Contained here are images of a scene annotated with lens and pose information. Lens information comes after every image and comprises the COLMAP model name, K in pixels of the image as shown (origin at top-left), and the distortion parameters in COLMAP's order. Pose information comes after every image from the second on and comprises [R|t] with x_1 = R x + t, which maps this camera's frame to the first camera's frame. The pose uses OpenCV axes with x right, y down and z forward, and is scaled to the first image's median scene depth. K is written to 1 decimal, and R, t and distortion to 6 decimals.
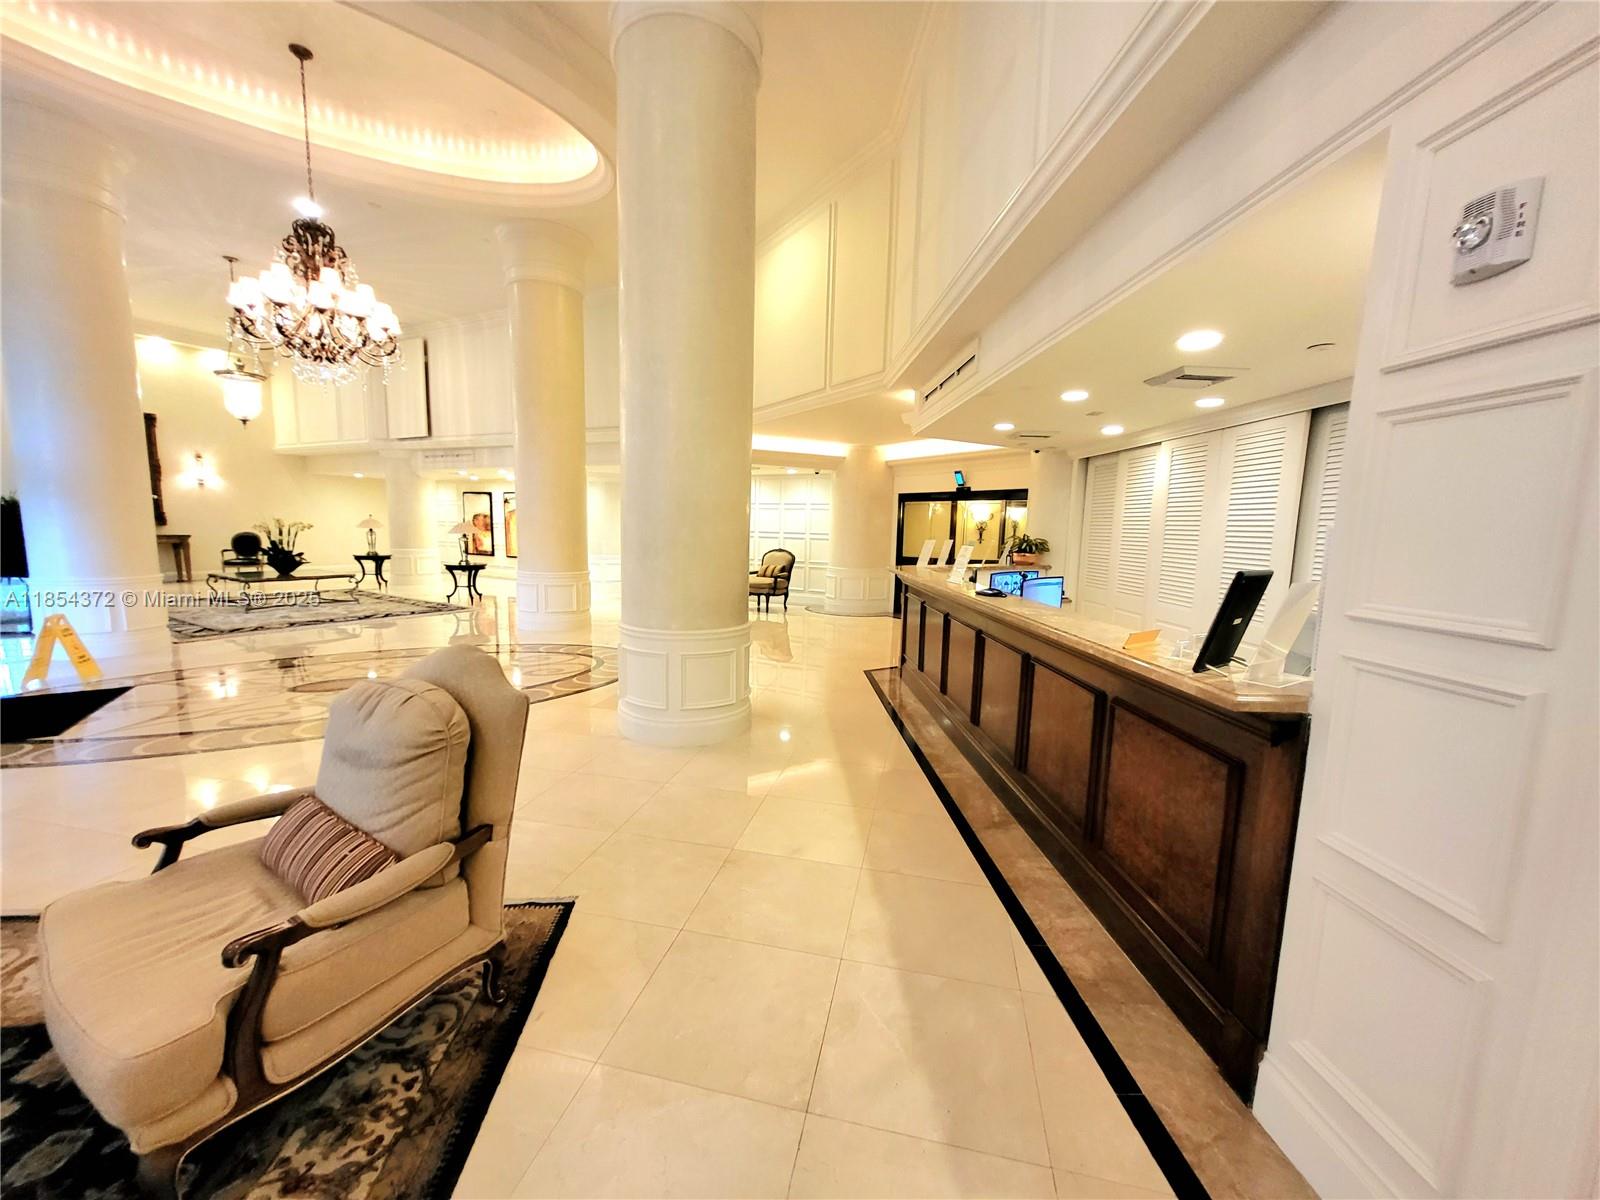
lens RADIAL K [[623.1, 0, 799.8], [0, 623.1, 602.2], [0, 0, 1]] dist [0.001608, 0.000249]
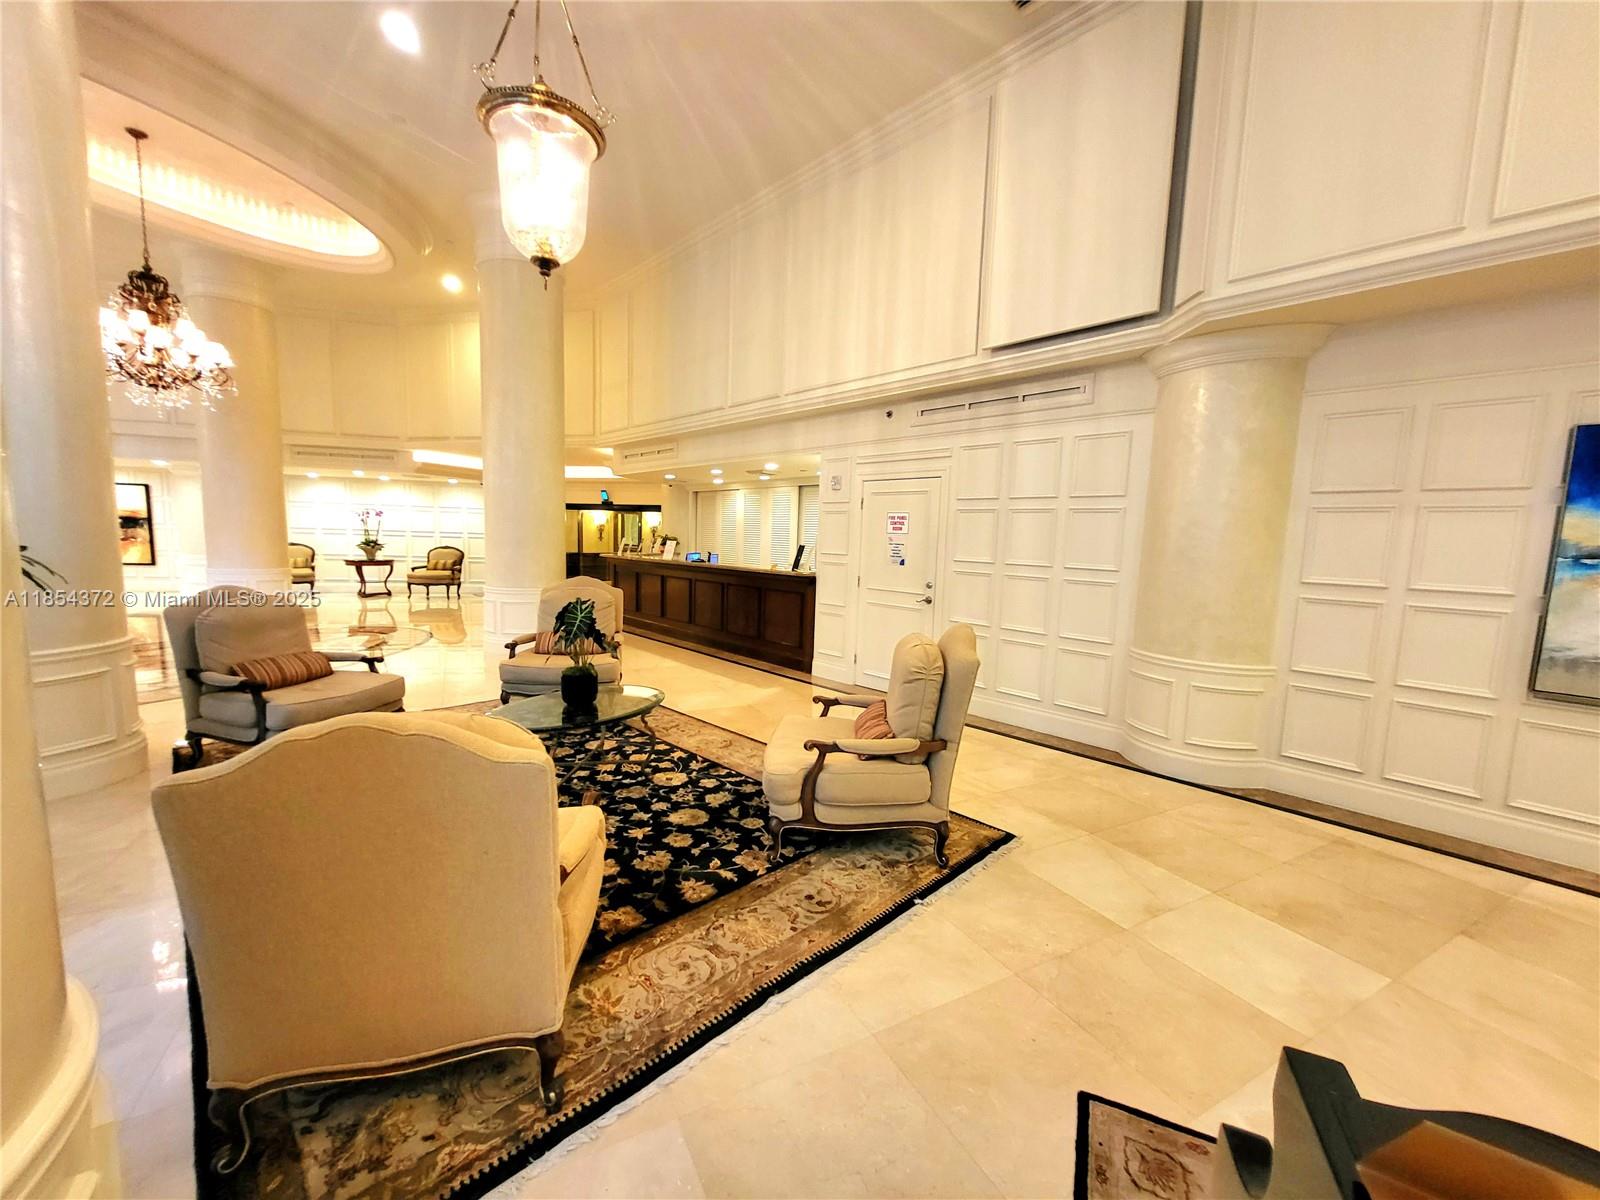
lens RADIAL K [[613.4, 0, 796.6], [0, 613.4, 580.9], [0, 0, 1]] dist [-0.000594, -0.000088]
pose [[0.756365, -0.049026, 0.652310, -0.361479], [0.068240, 0.997660, -0.004144, 0.037173], [-0.650581, 0.047648, 0.757941, -0.374541]]
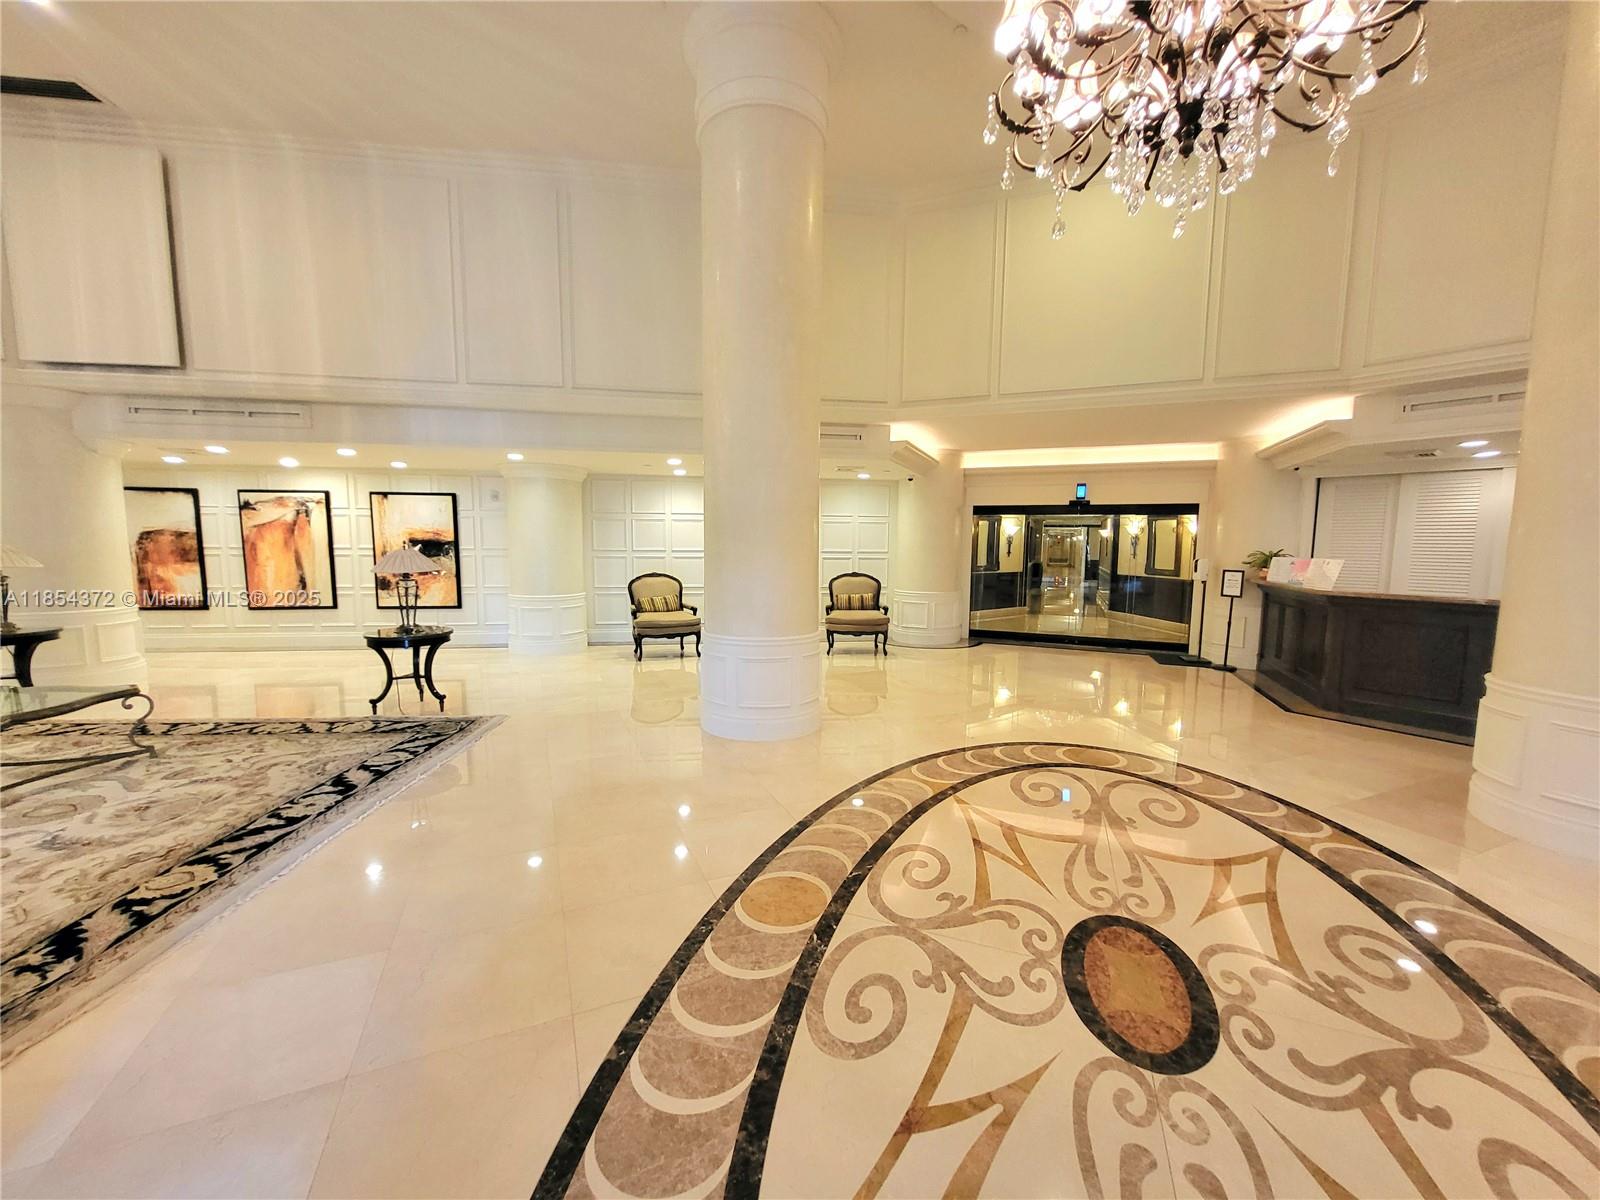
lens RADIAL K [[629.3, 0, 799.0], [0, 629.3, 601.4], [0, 0, 1]] dist [0.000573, -0.000066]
pose [[0.815170, -0.073105, 0.574590, -0.689555], [0.082781, 0.996524, 0.009346, -0.078561], [-0.573276, 0.039947, 0.818388, 0.486015]]
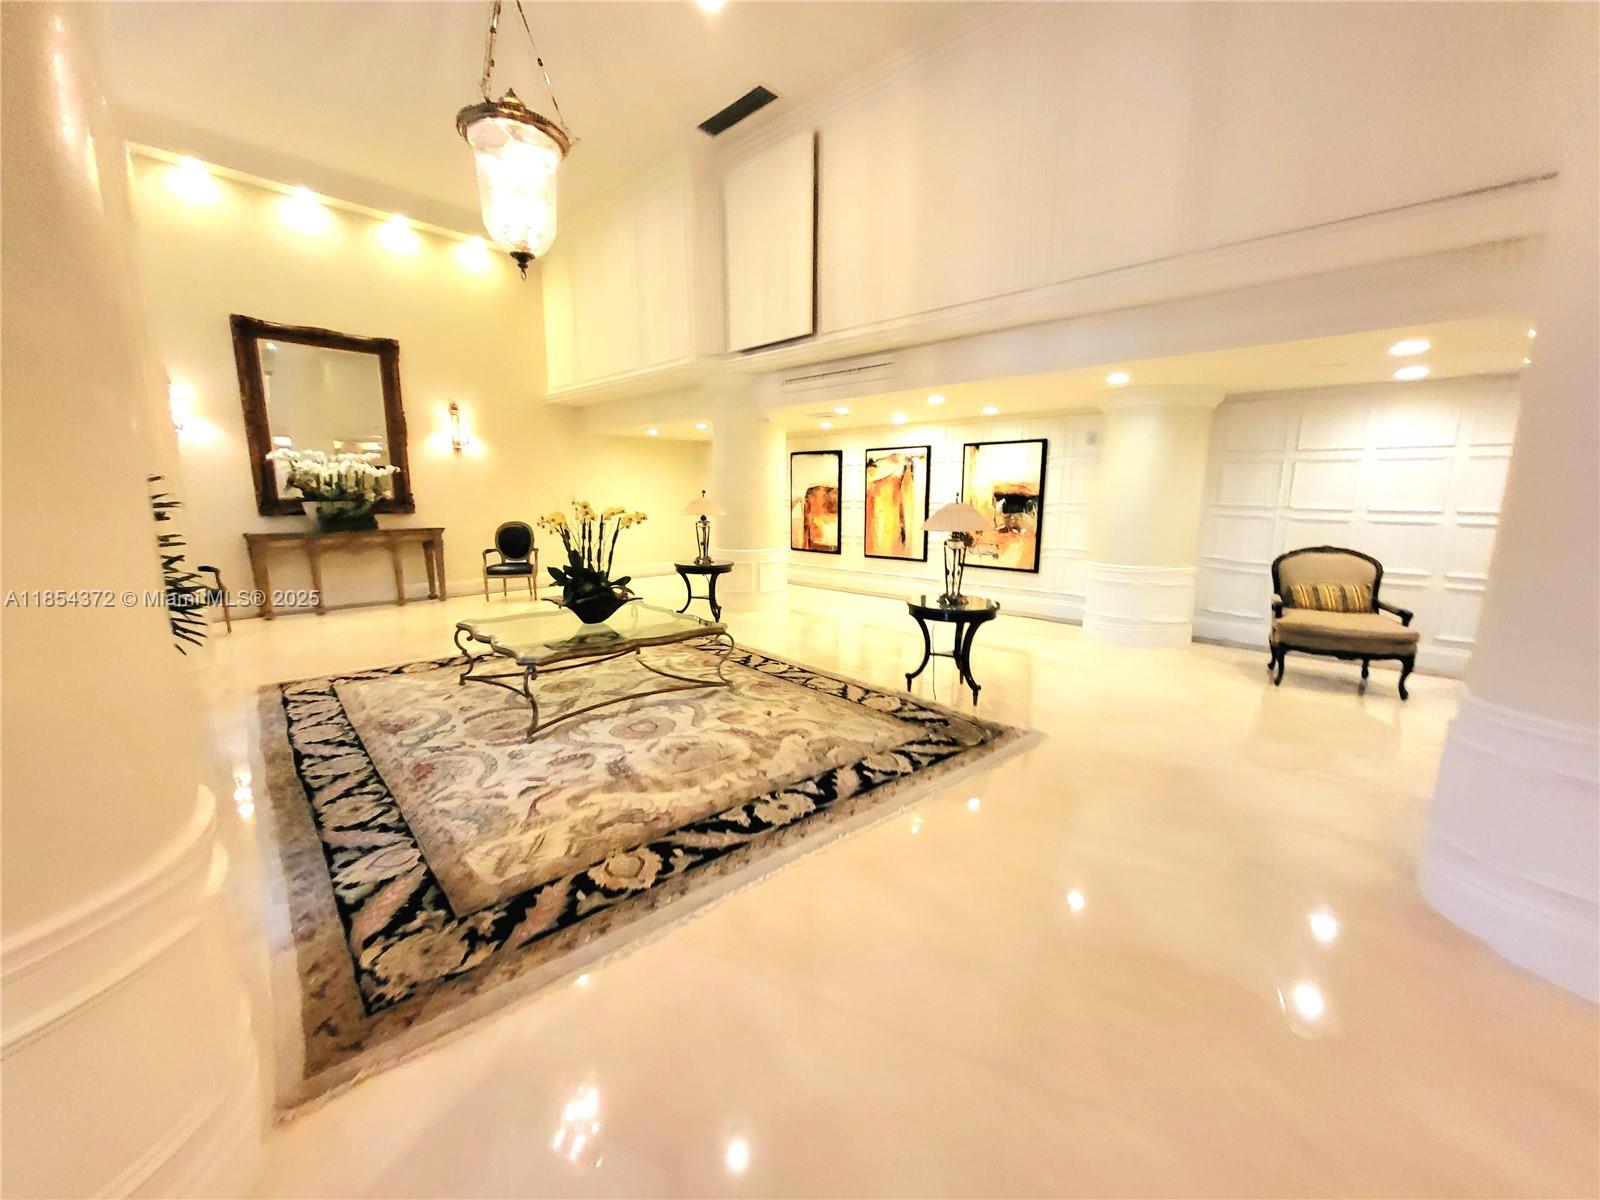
lens RADIAL K [[629.3, 0, 799.0], [0, 629.3, 601.4], [0, 0, 1]] dist [0.000573, -0.000066]
pose [[0.958880, 0.030448, -0.282175, -0.623763], [-0.018656, 0.998840, 0.044383, -0.095789], [0.283199, -0.037293, 0.958336, 0.680715]]
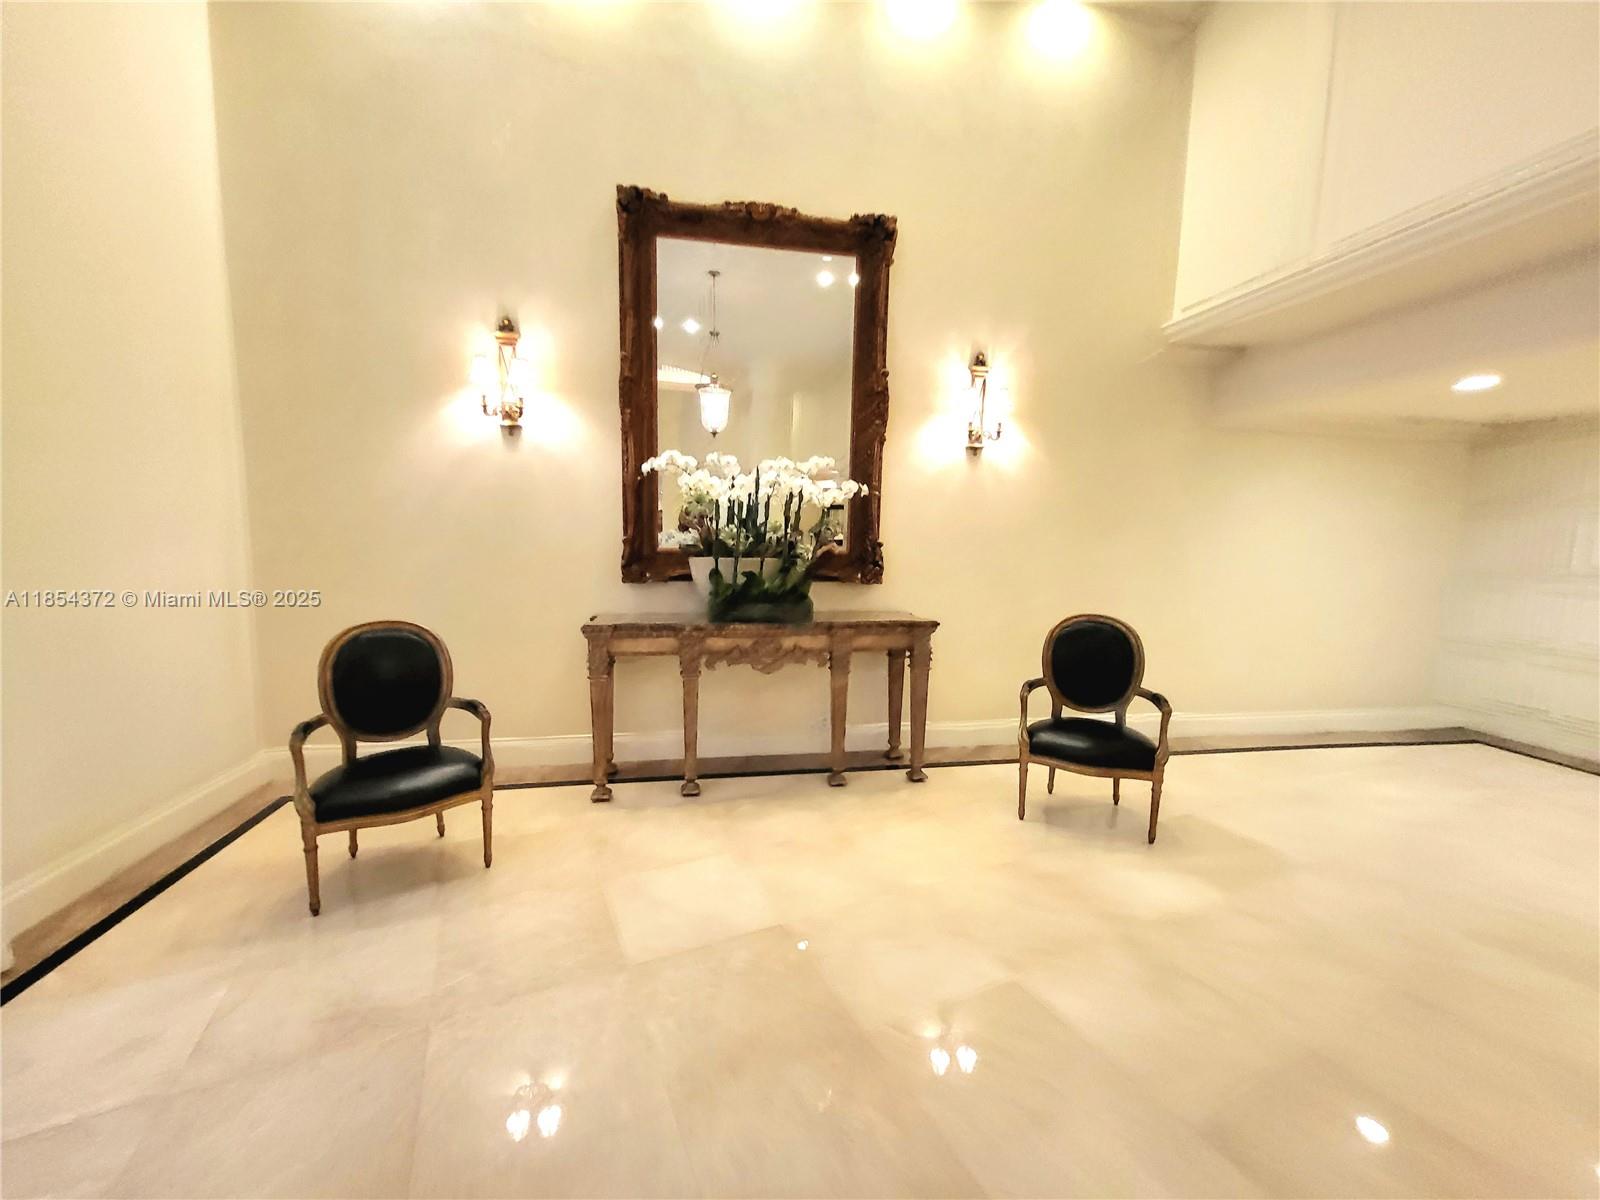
lens RADIAL K [[629.3, 0, 799.0], [0, 629.3, 601.4], [0, 0, 1]] dist [0.000573, -0.000066]
pose [[0.609708, 0.081078, -0.788468, -1.140966], [-0.104897, 0.994259, 0.021125, -0.167157], [0.785654, 0.069828, 0.614712, 1.116769]]
